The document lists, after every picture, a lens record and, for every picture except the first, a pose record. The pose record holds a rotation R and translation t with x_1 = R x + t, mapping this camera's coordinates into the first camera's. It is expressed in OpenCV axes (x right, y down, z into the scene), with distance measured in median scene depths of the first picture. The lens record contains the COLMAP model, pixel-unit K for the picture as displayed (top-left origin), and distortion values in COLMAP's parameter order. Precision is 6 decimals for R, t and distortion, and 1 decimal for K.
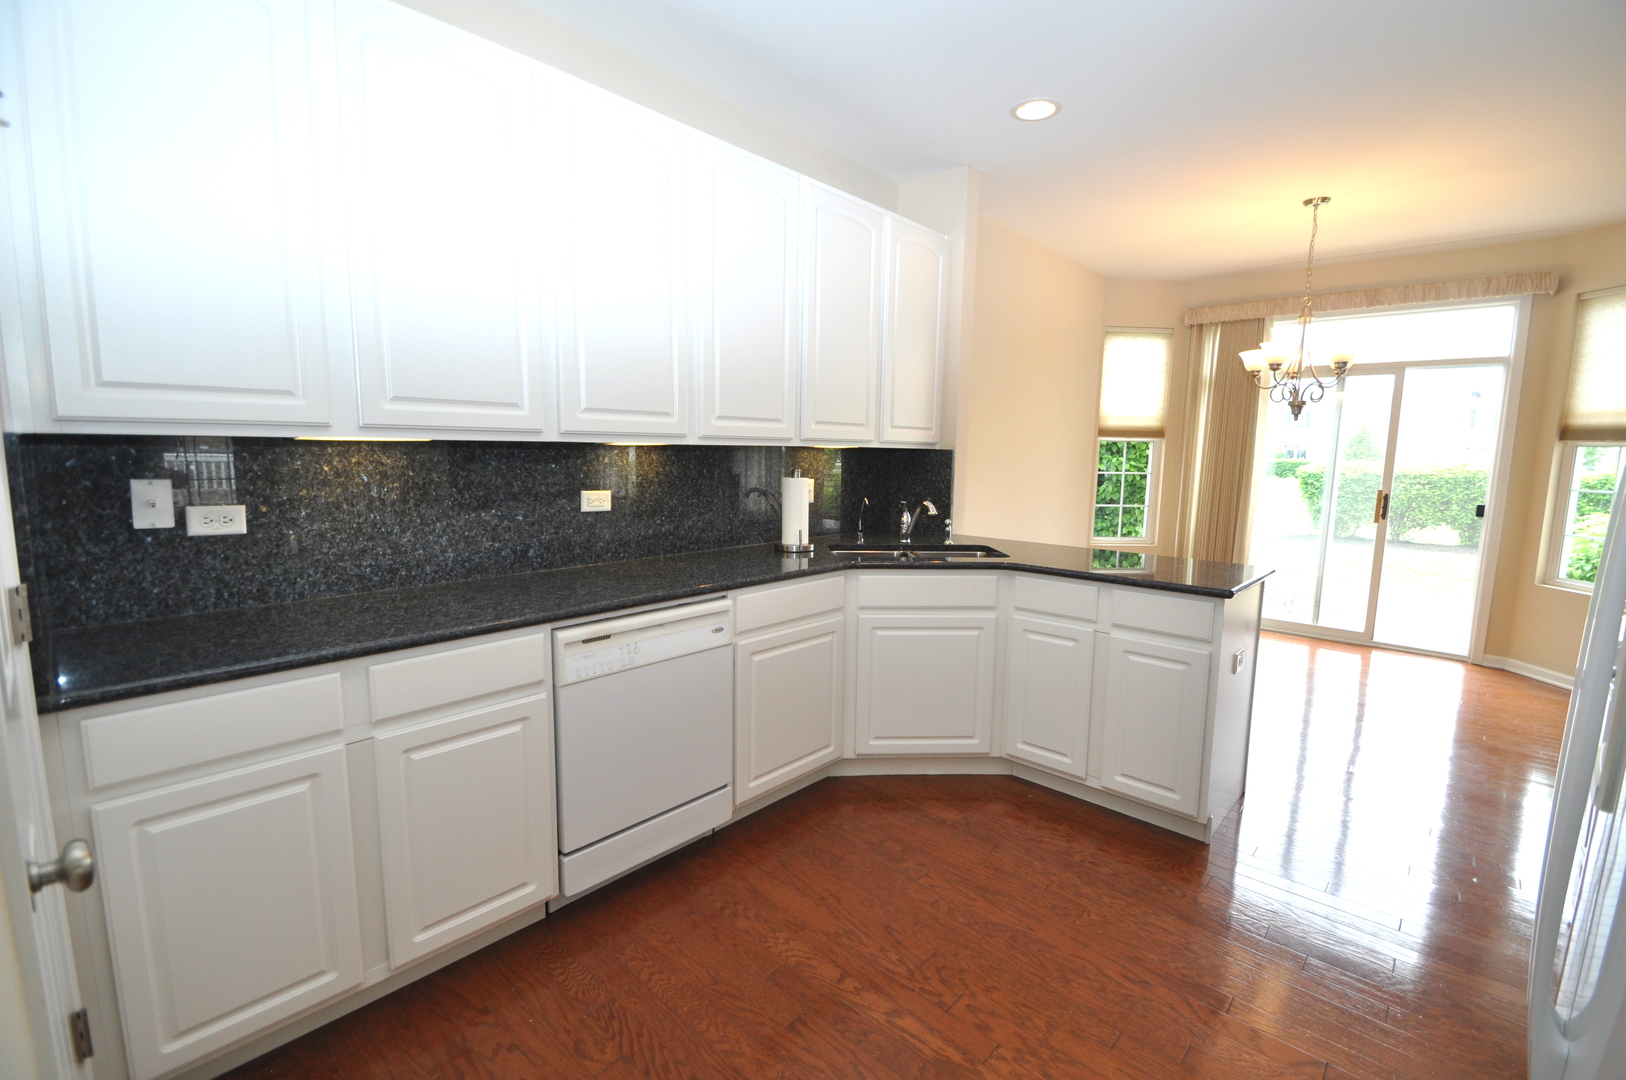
lens RADIAL K [[720.7, 0, 813.0], [0, 720.7, 540.0], [0, 0, 1]] dist [0.011068, -0.016209]
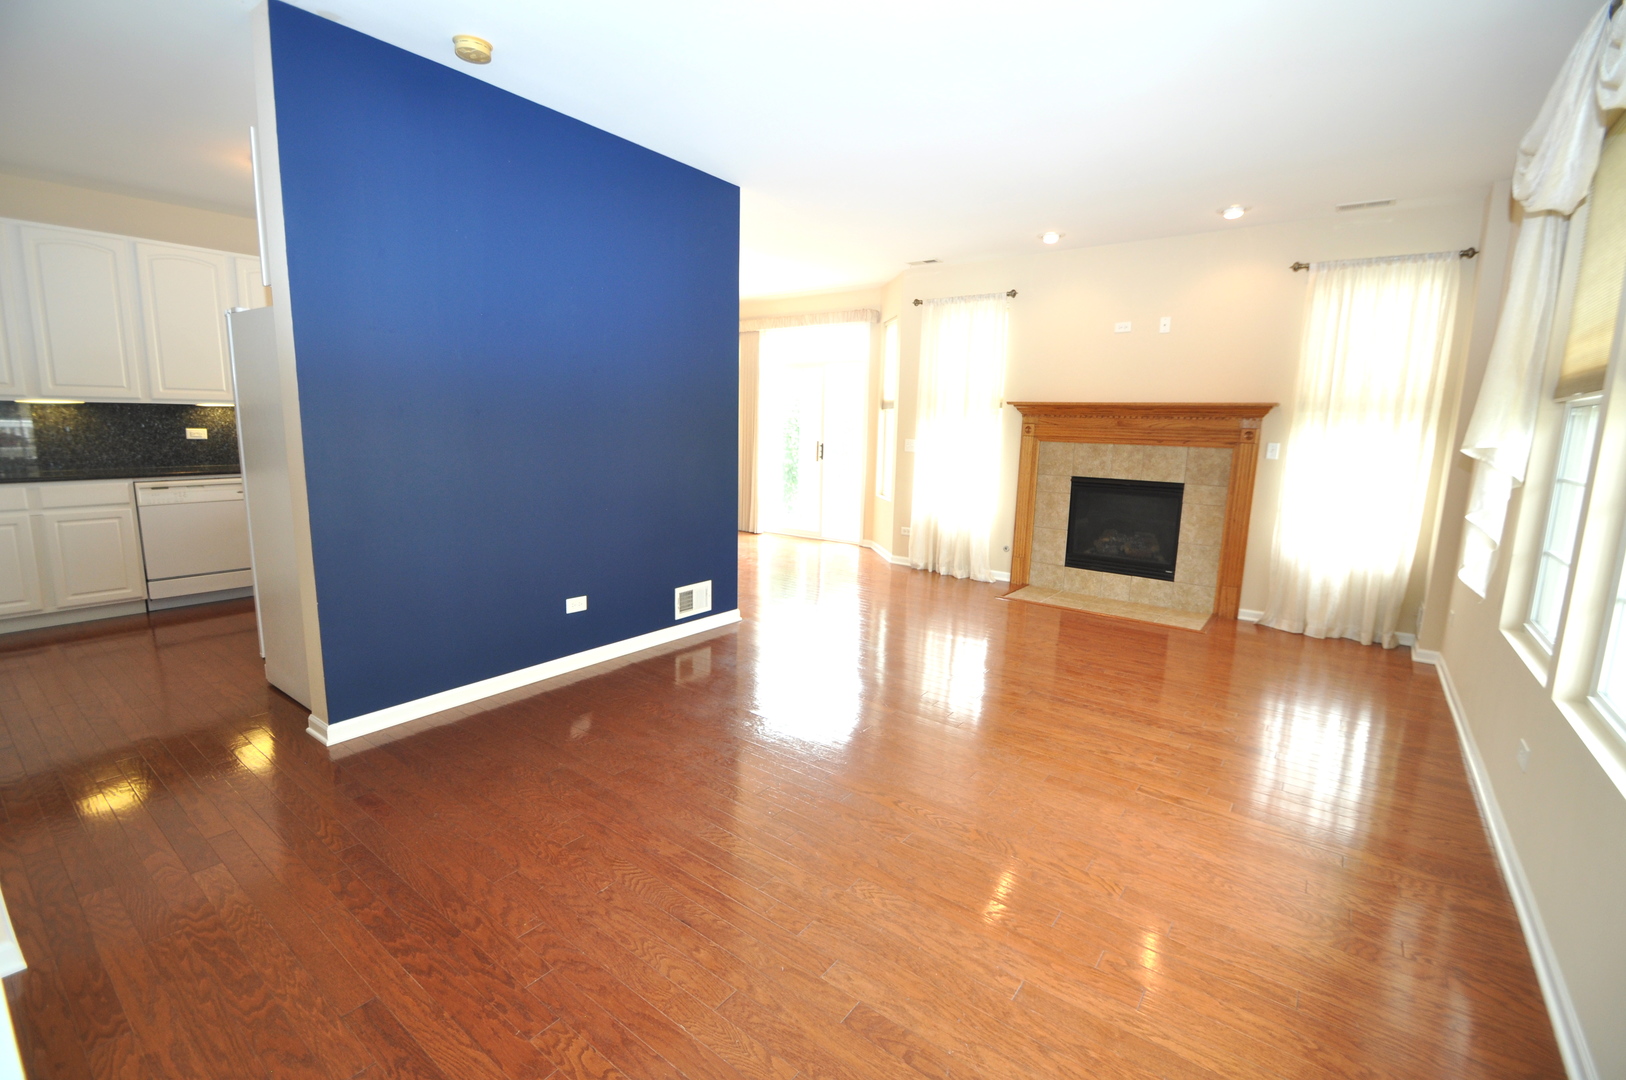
lens RADIAL K [[720.7, 0, 813.0], [0, 720.7, 540.0], [0, 0, 1]] dist [0.011068, -0.016209]
pose [[0.994917, -0.012219, 0.099950, 0.880983], [0.008933, 0.999407, 0.033258, 0.139189], [-0.100297, -0.032196, 0.994436, -0.858198]]
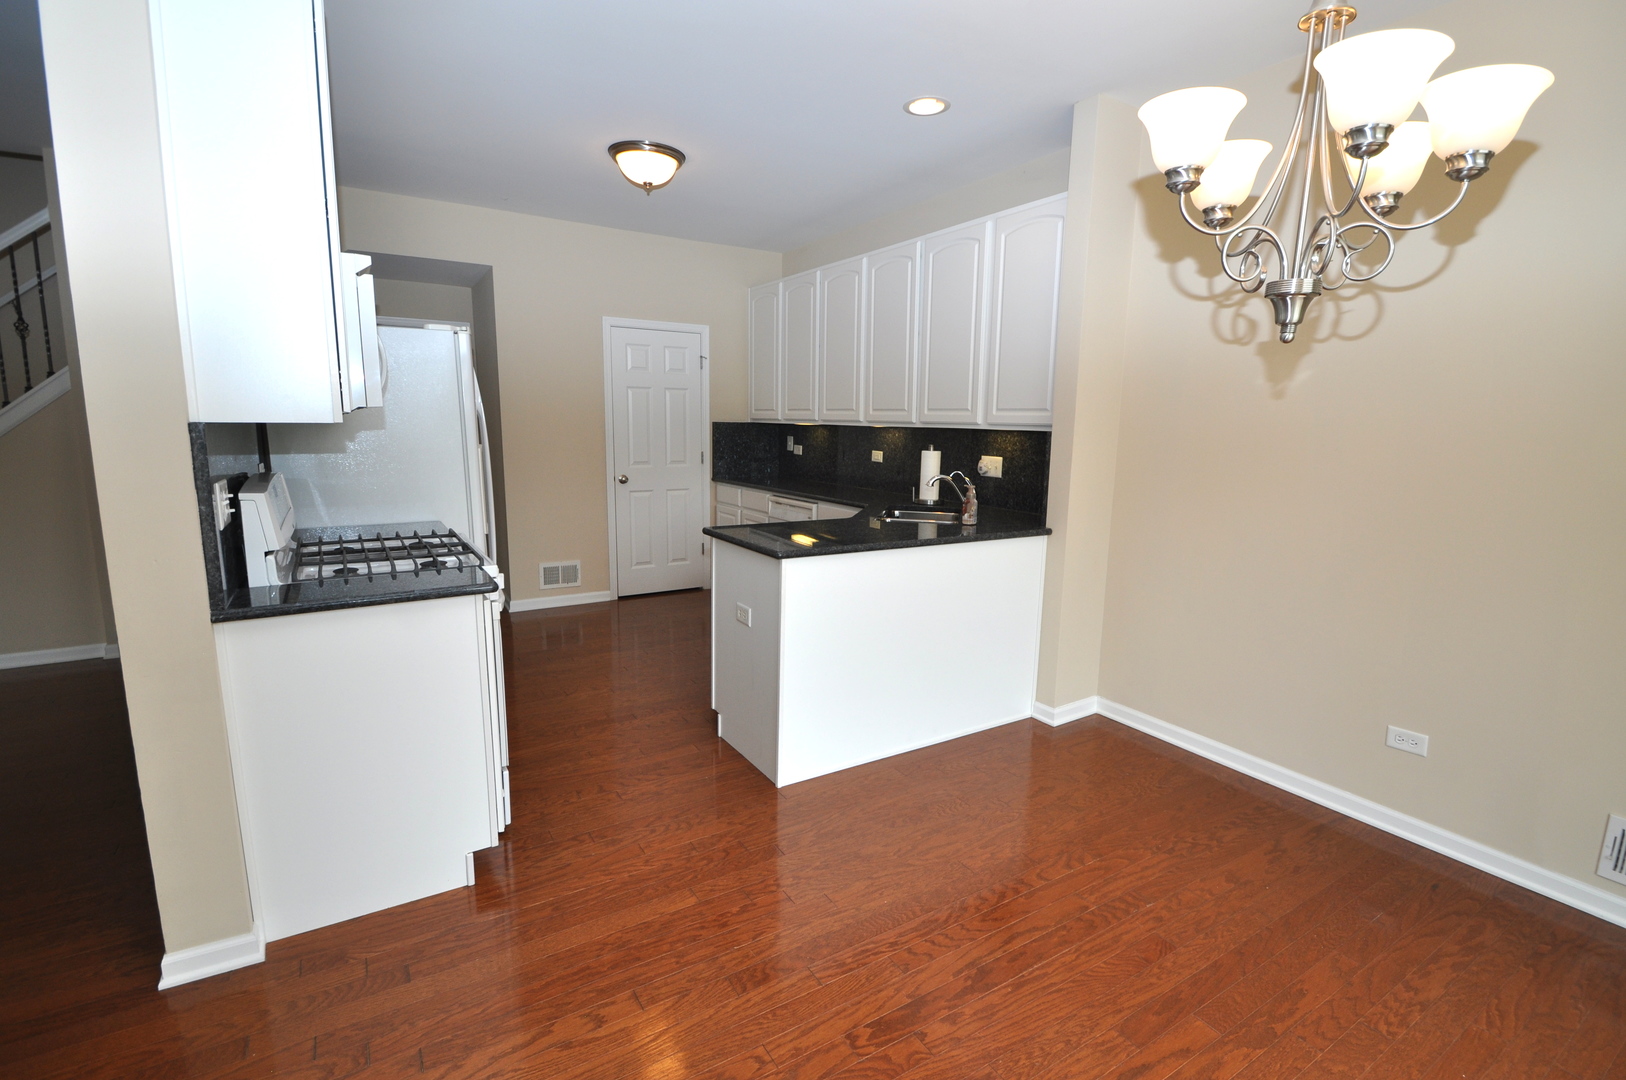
lens RADIAL K [[736.4, 0, 813.0], [0, 736.4, 540.0], [0, 0, 1]] dist [-0.033096, -0.000258]
pose [[-0.245750, 0.130650, -0.960488, 1.236696], [-0.147131, 0.974367, 0.170183, -0.107851], [0.958102, 0.183140, -0.220228, 0.966332]]
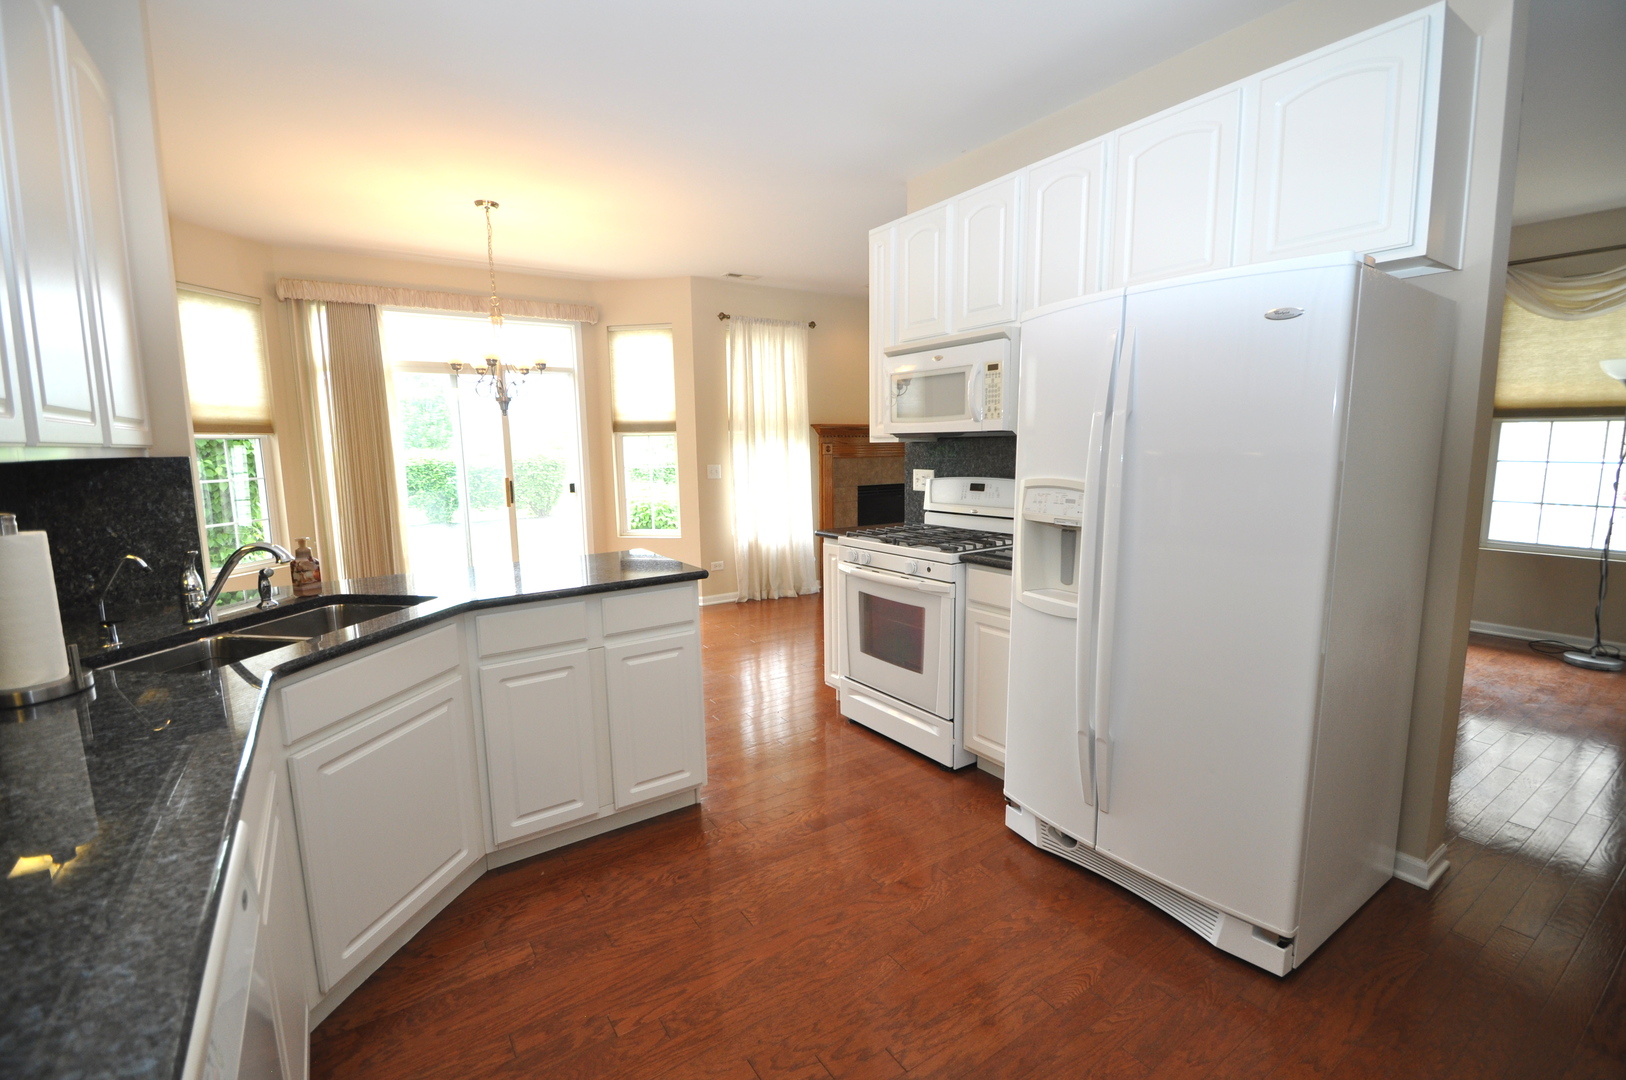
lens RADIAL K [[719.7, 0, 813.0], [0, 719.7, 540.0], [0, 0, 1]] dist [0.009405, -0.000085]
pose [[0.217281, -0.153110, 0.964026, -0.308591], [0.145183, 0.981705, 0.123196, -0.061043], [-0.965252, 0.113192, 0.235535, 0.396921]]
